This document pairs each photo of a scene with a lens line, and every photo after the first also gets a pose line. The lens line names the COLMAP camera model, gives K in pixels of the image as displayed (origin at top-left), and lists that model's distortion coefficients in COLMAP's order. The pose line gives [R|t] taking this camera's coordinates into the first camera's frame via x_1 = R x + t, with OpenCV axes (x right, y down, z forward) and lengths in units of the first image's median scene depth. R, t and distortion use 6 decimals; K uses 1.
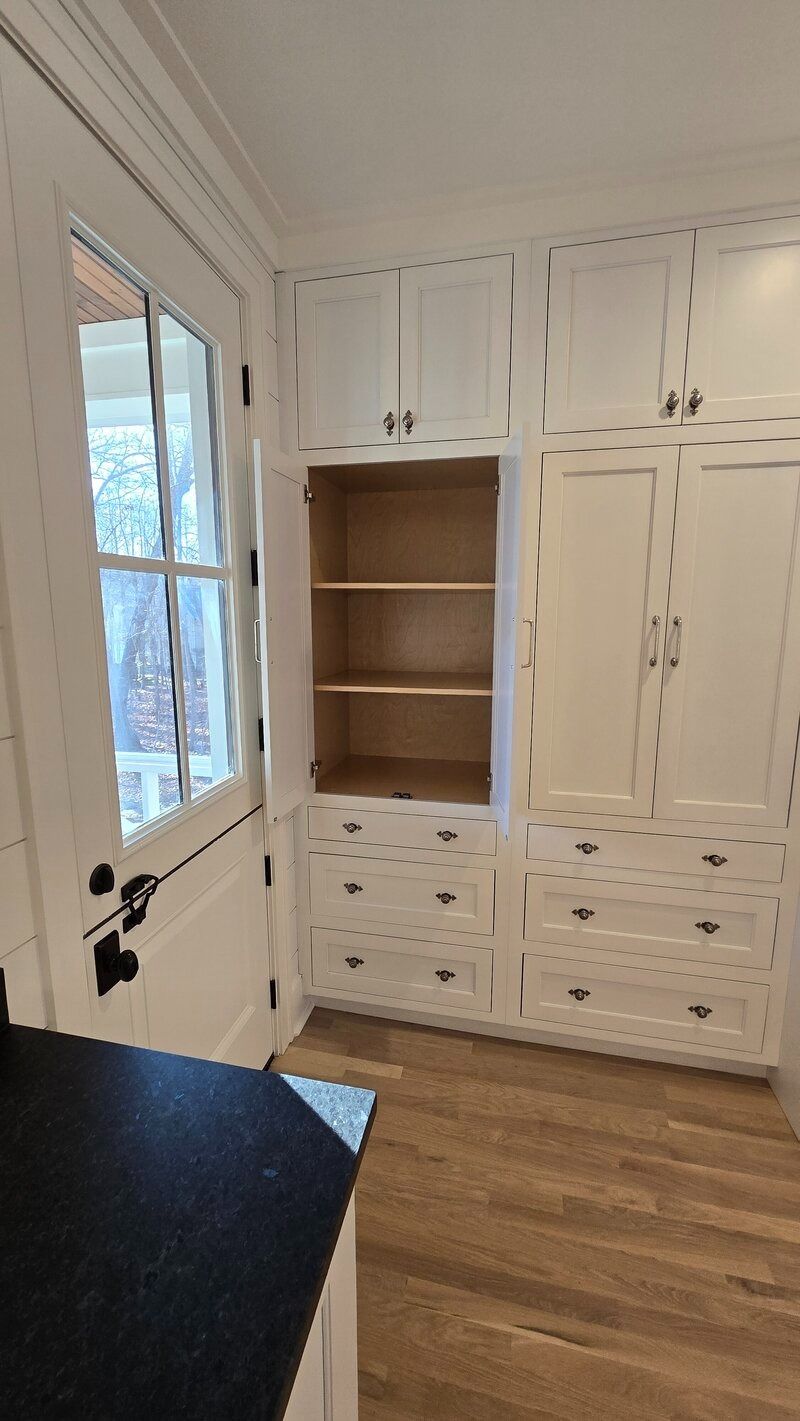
lens RADIAL K [[577.1, 0, 400.1], [0, 577.1, 714.0], [0, 0, 1]] dist [-0.007091, 0.001960]
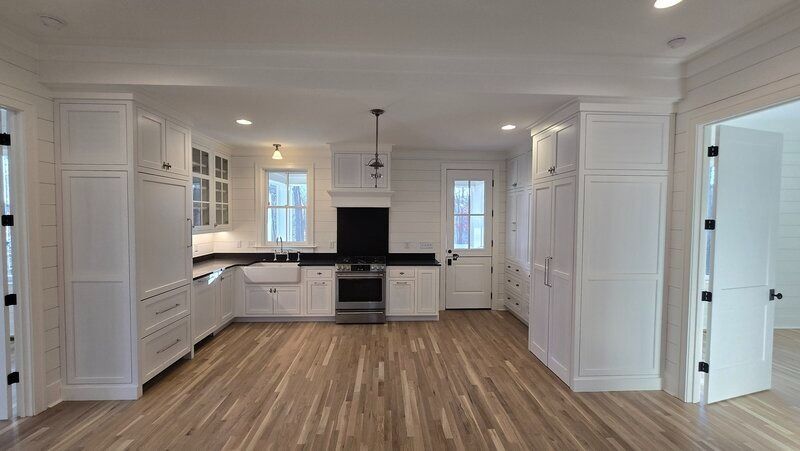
lens RADIAL K [[324.9, 0, 399.2], [0, 324.9, 226.9], [0, 0, 1]] dist [-0.007091, 0.001960]
pose [[0.263788, 0.036903, -0.963874, 2.604703], [-0.163292, 0.986554, -0.006918, 0.052675], [0.950658, 0.159218, 0.266267, -0.707736]]
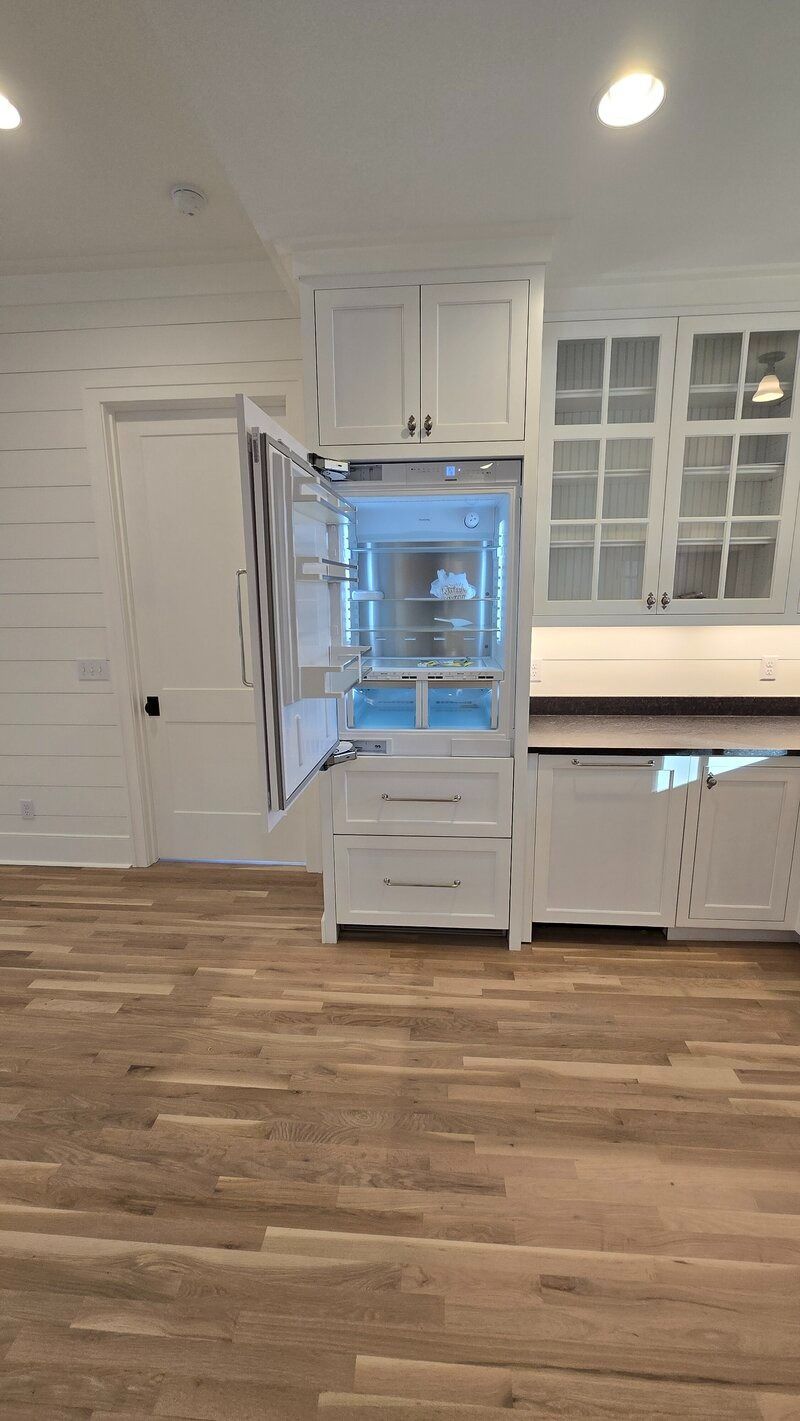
lens RADIAL K [[577.1, 0, 397.9], [0, 577.1, 705.8], [0, 0, 1]] dist [-0.007091, 0.001960]
pose [[-0.989658, 0.039111, -0.138016, 0.683686], [-0.011905, 0.936402, 0.350726, 0.037337], [0.142956, 0.348742, -0.926252, -0.215146]]
